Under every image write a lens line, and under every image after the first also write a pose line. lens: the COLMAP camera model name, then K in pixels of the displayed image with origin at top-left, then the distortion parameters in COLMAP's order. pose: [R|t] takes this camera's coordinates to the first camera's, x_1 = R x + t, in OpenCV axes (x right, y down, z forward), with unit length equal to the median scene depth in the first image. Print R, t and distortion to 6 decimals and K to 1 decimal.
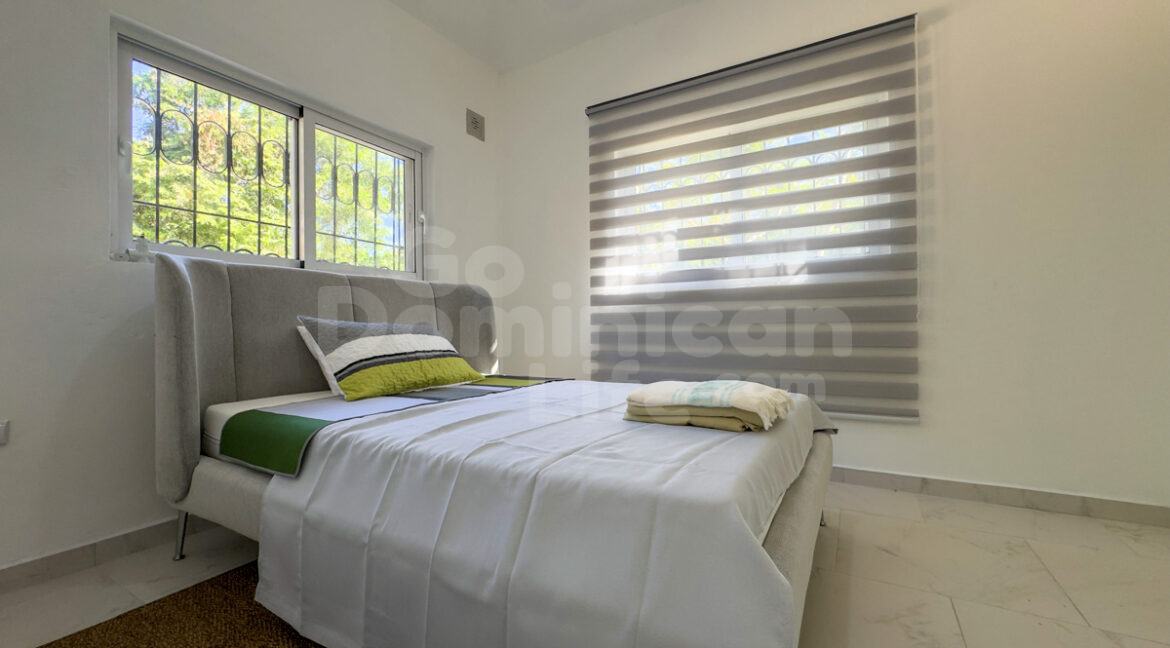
lens RADIAL K [[470.6, 0, 585.0], [0, 470.6, 324.0], [0, 0, 1]] dist [-0.007416, 0.000282]
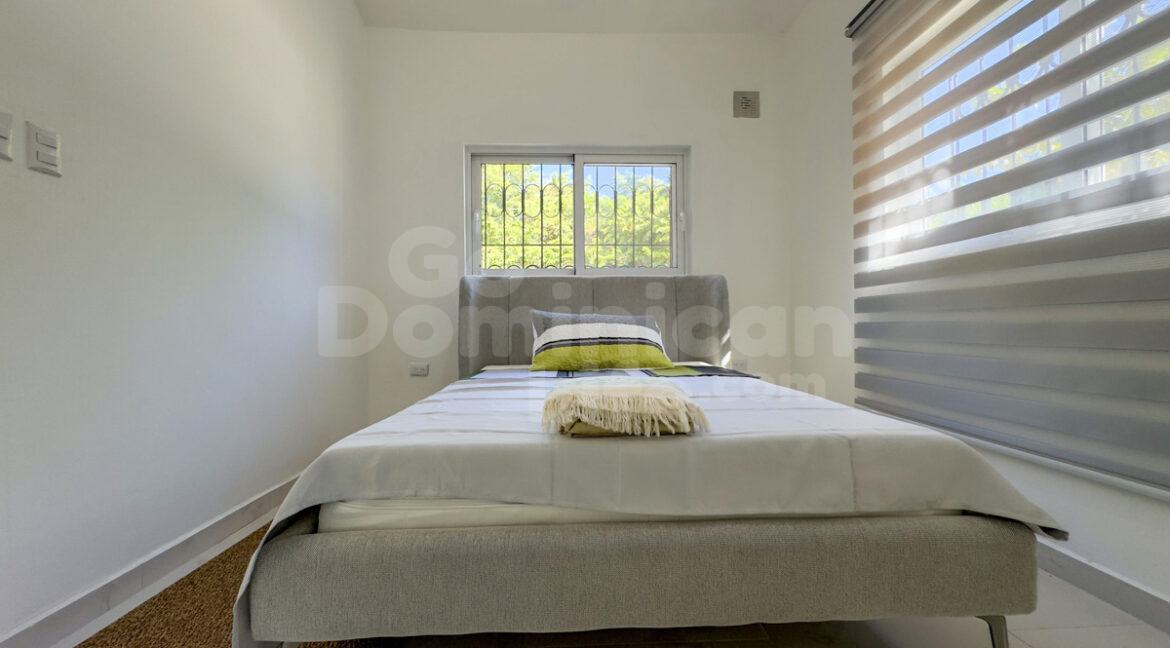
lens RADIAL K [[470.6, 0, 585.0], [0, 470.6, 324.0], [0, 0, 1]] dist [-0.007416, 0.000282]
pose [[0.535200, 0.000262, -0.844725, 0.454827], [0.009856, 0.999930, 0.006554, 0.011211], [0.844668, -0.011834, 0.535160, 0.247328]]
